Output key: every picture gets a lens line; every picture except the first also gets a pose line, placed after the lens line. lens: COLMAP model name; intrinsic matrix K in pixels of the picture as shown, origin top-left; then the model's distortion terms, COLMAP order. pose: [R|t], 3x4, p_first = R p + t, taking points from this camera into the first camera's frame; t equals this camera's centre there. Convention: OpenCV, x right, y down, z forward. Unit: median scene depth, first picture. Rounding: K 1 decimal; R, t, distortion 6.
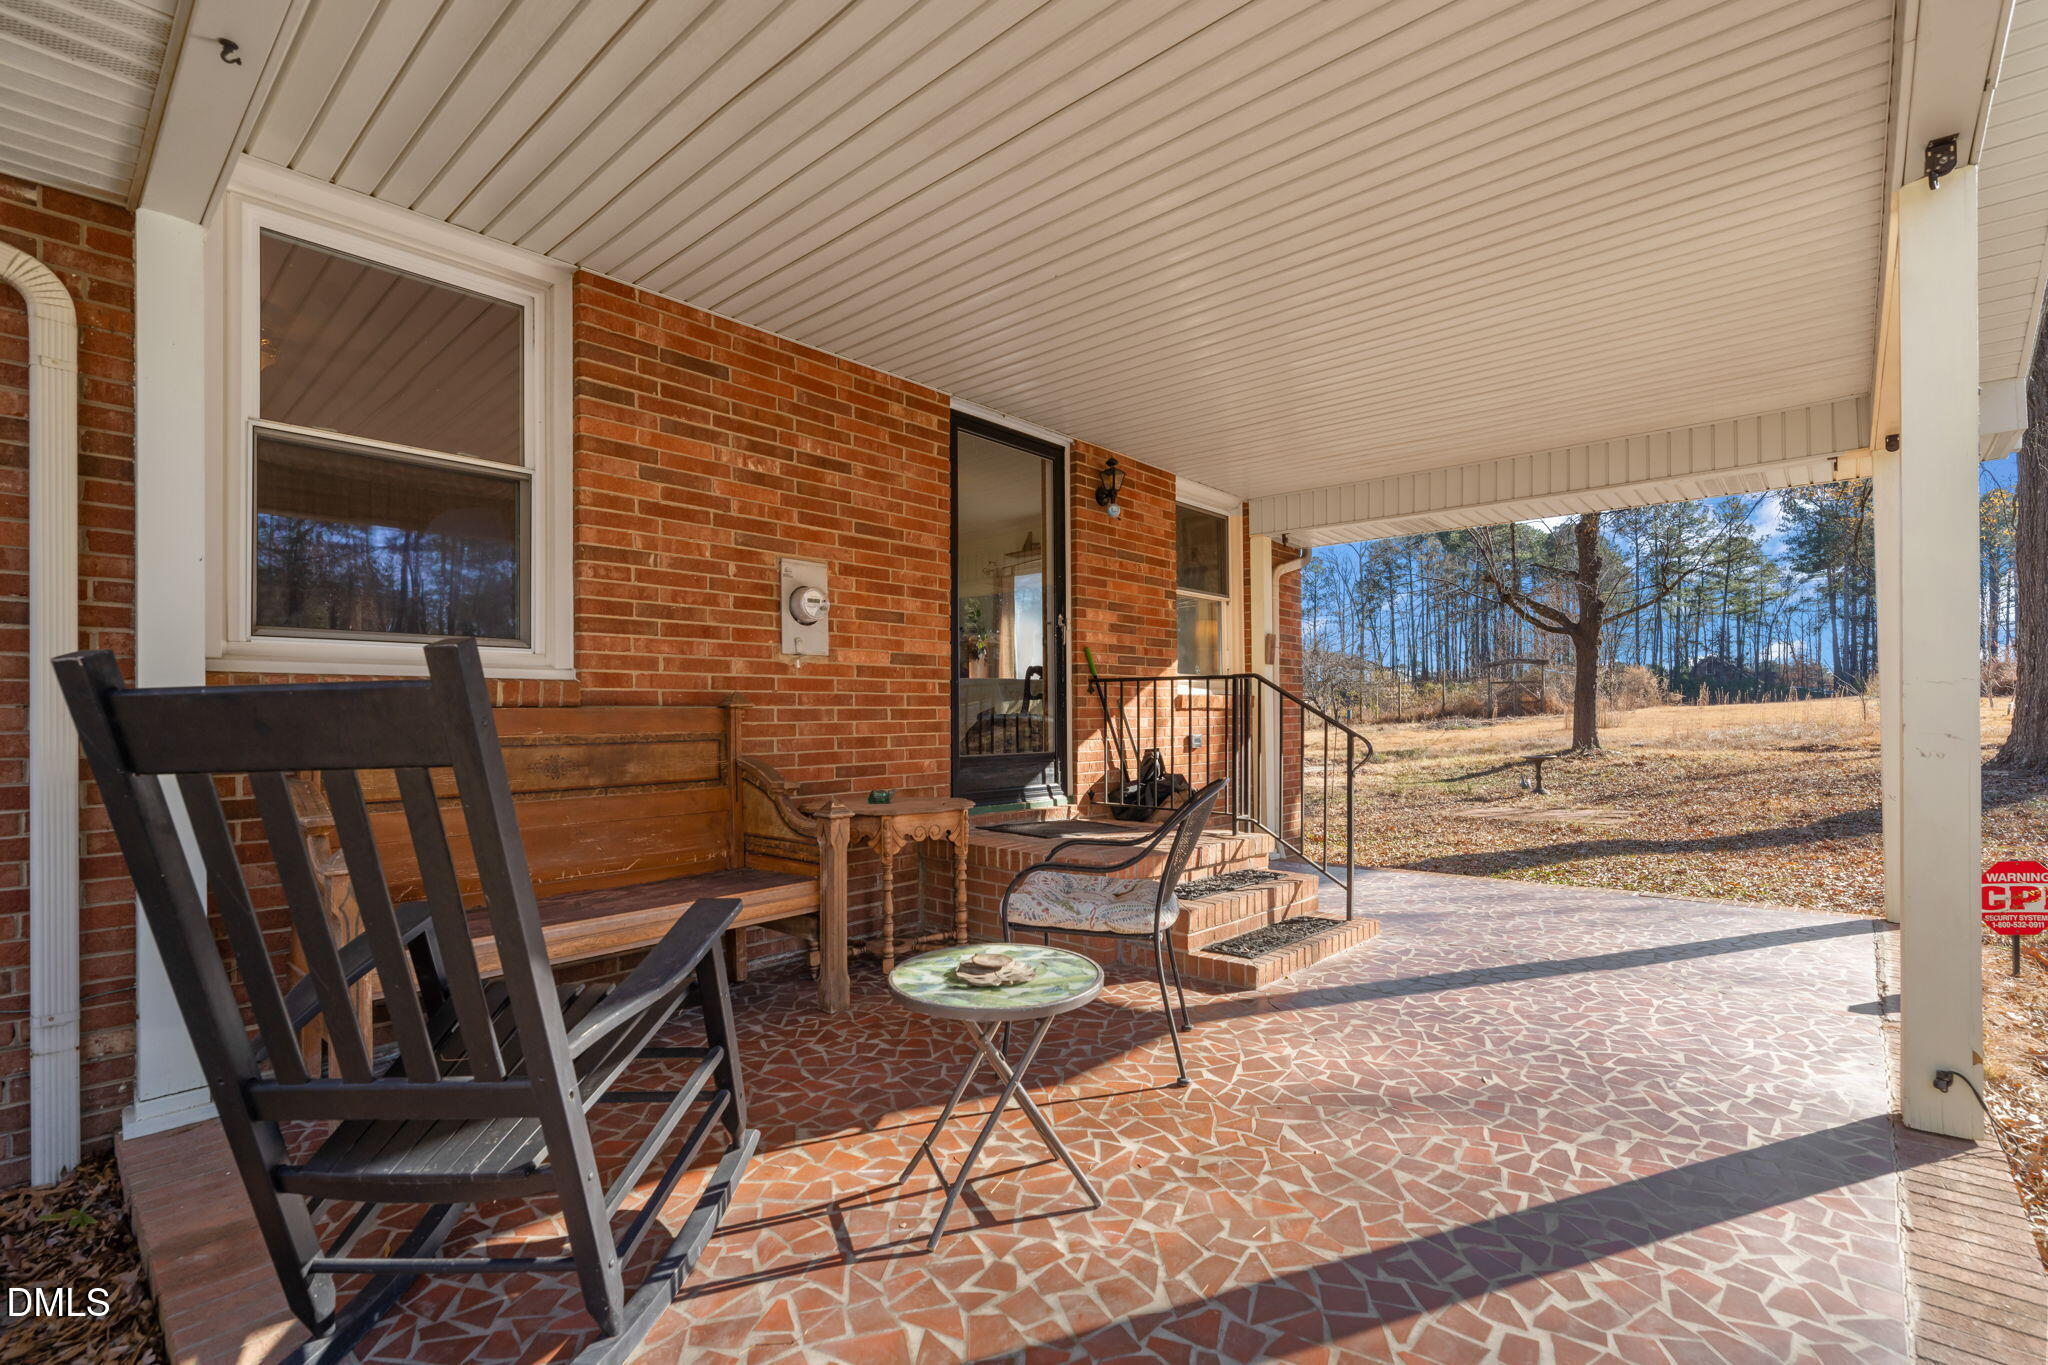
lens RADIAL K [[928.7, 0, 1022.9], [0, 928.7, 694.5], [0, 0, 1]] dist [-0.003017, -0.000496]
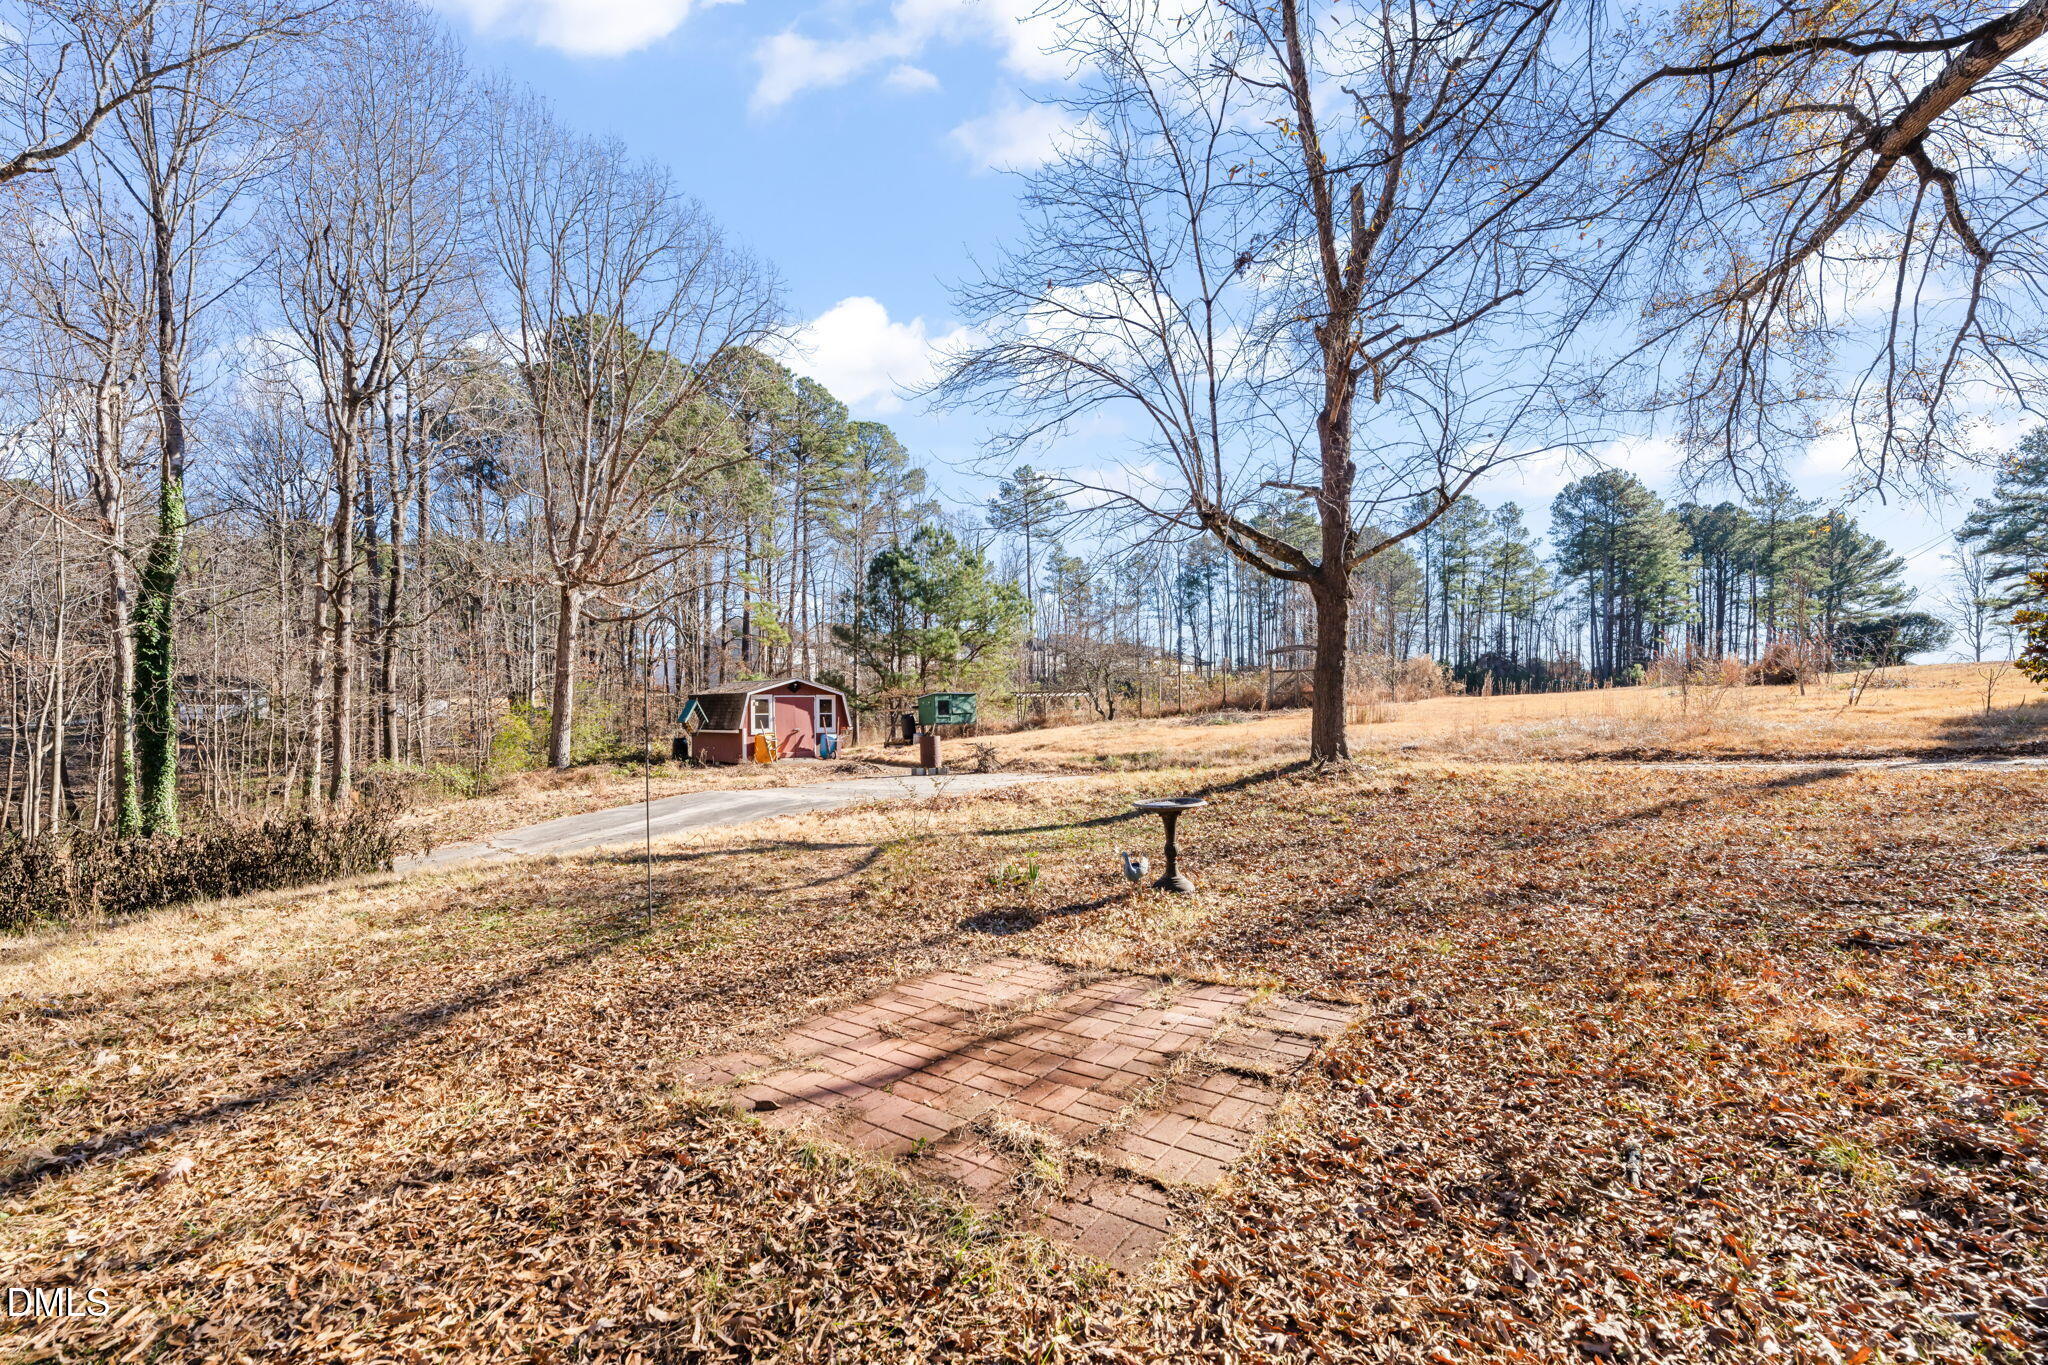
lens RADIAL K [[889.4, 0, 1012.6], [0, 889.4, 698.6], [0, 0, 1]] dist [-0.003062, 0.000427]
pose [[0.989170, -0.001692, 0.146768, 0.198615], [0.000026, 0.999936, 0.011352, 0.005672], [-0.146777, -0.011226, 0.989106, 0.280968]]
